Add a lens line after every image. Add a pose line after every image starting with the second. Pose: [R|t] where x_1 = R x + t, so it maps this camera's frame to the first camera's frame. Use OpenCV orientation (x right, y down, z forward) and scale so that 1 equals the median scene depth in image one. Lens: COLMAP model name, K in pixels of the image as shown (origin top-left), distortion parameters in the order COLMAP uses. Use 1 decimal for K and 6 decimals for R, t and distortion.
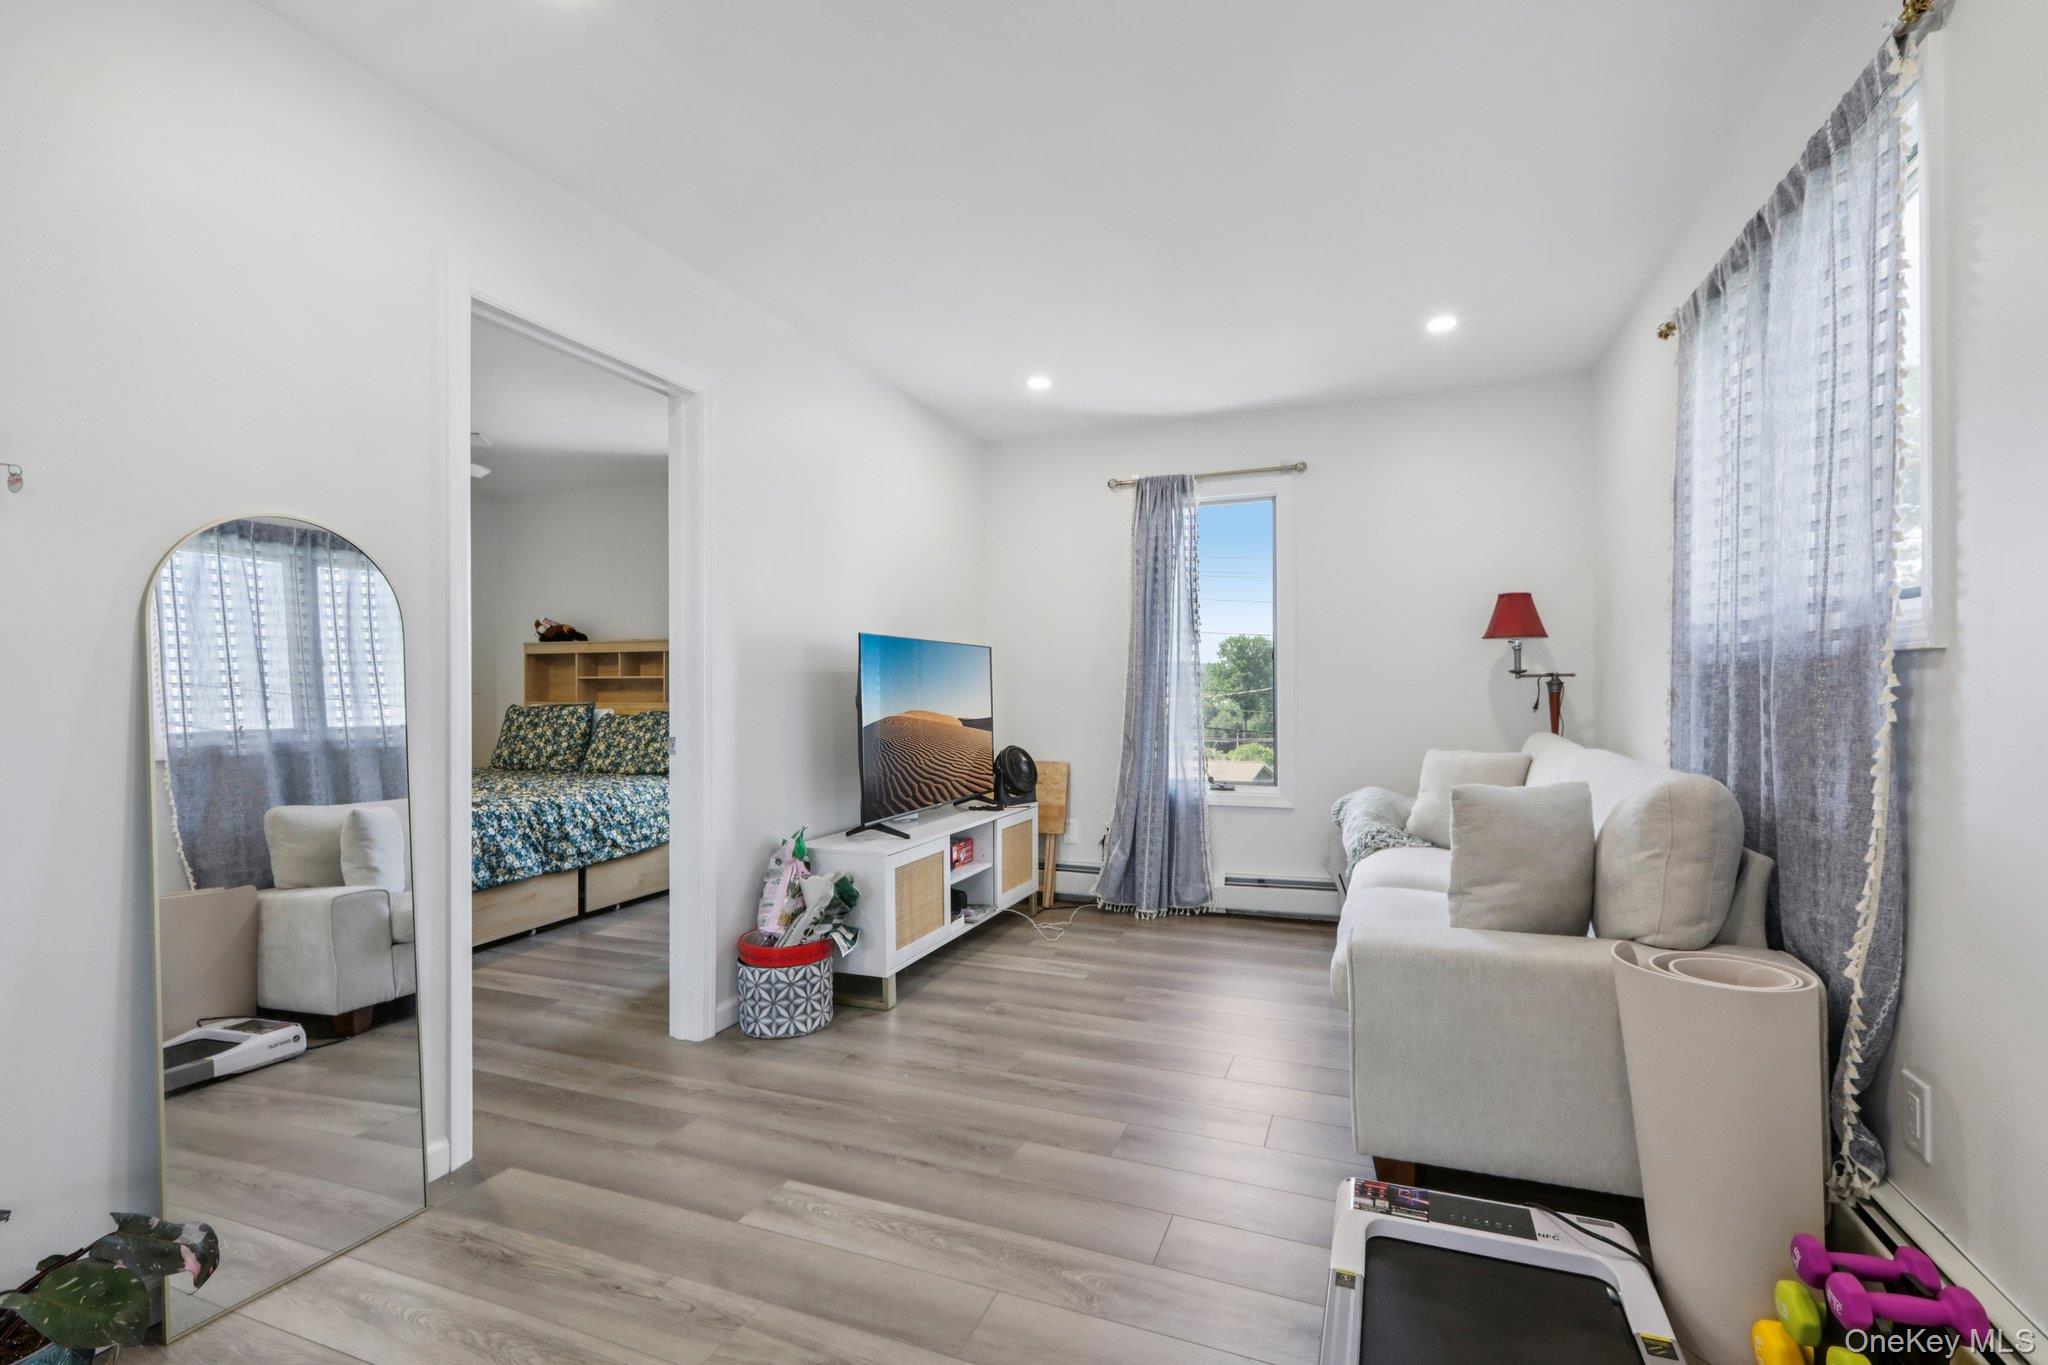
lens RADIAL K [[908.3, 0, 1024.5], [0, 908.3, 683.9], [0, 0, 1]] dist [-0.001790, 0.001887]
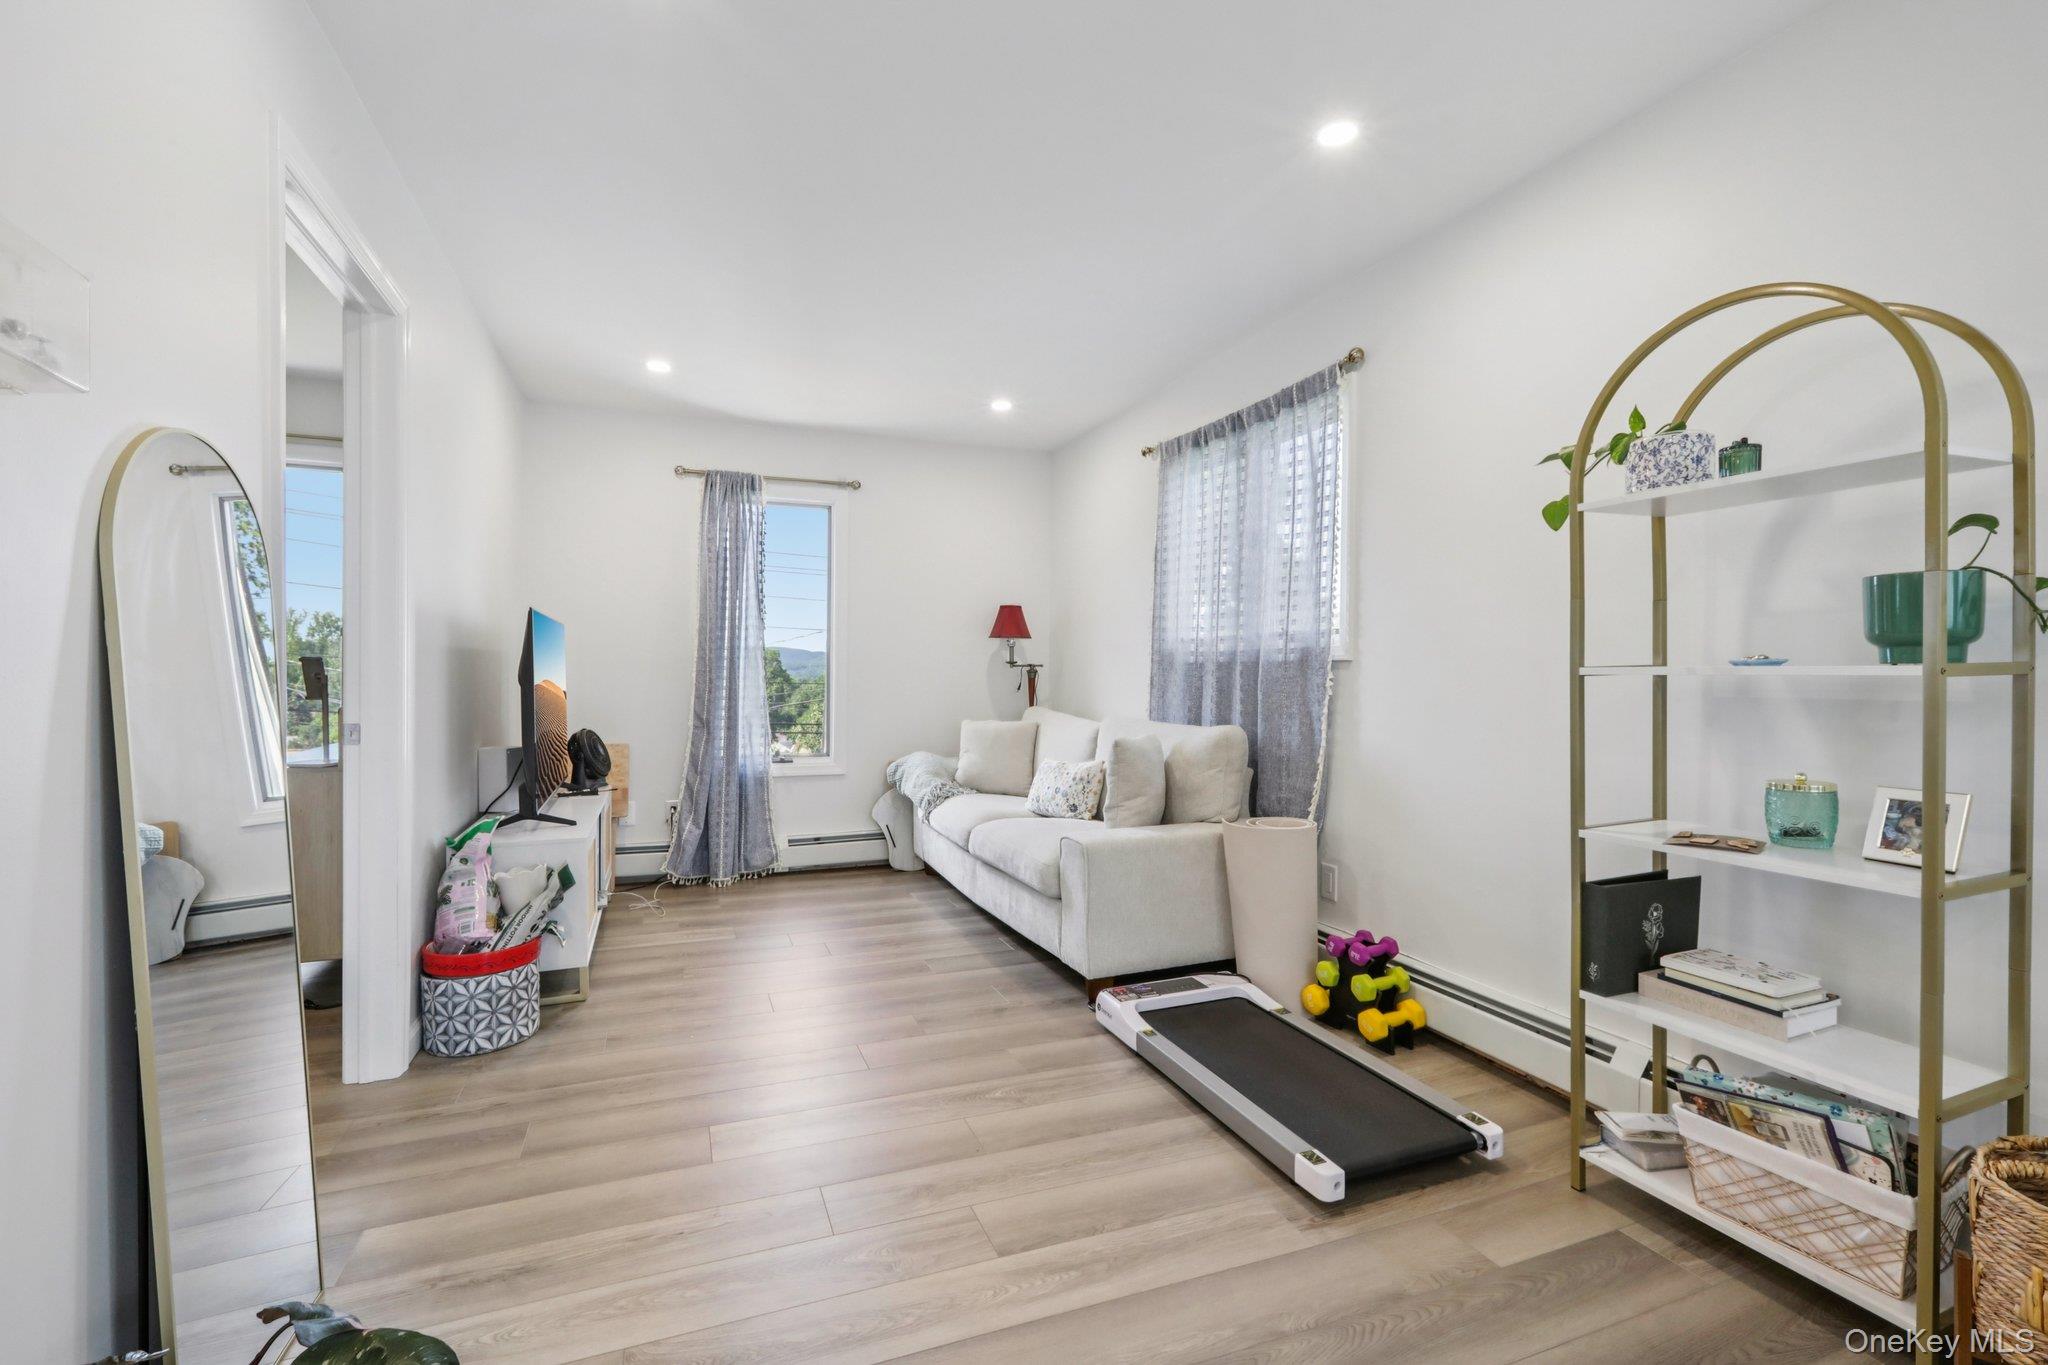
lens RADIAL K [[908.3, 0, 1014.9], [0, 908.3, 685.5], [0, 0, 1]] dist [-0.001790, 0.001887]
pose [[0.732643, 0.002473, 0.680608, -0.400066], [-0.017140, 0.999743, 0.014818, 0.000666], [-0.680397, -0.022522, 0.732498, -0.013348]]
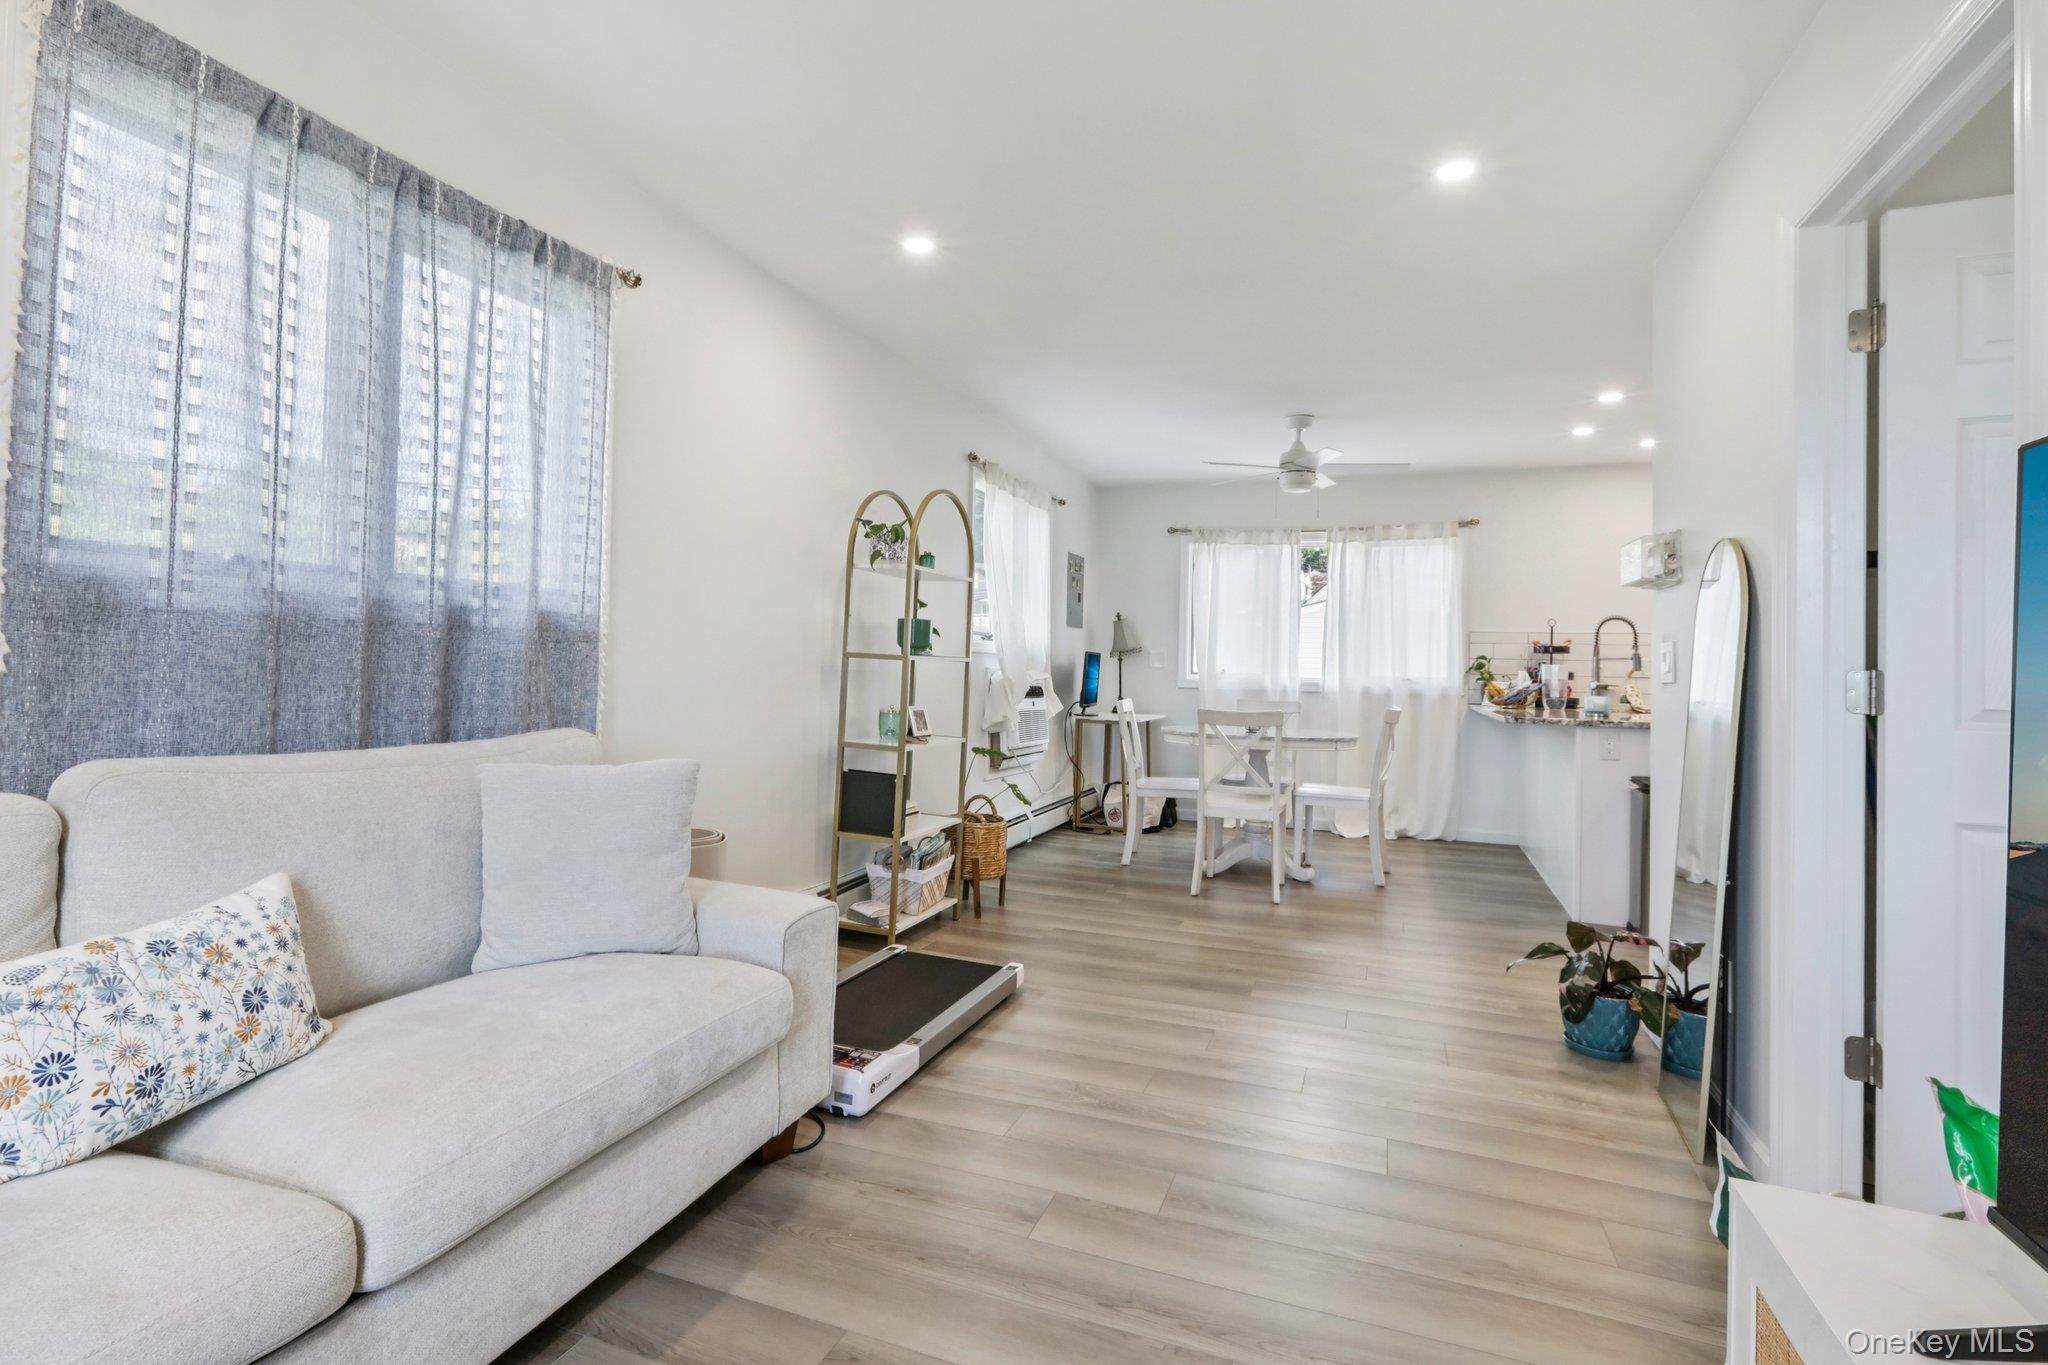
lens RADIAL K [[962.8, 0, 1010.9], [0, 962.8, 648.1], [0, 0, 1]] dist [-0.012483, 0.000000]
pose [[-0.999652, -0.023738, -0.011485, 0.088889], [-0.023441, 0.999403, -0.025377, 0.005377], [0.012080, -0.025099, -0.999612, 1.108374]]
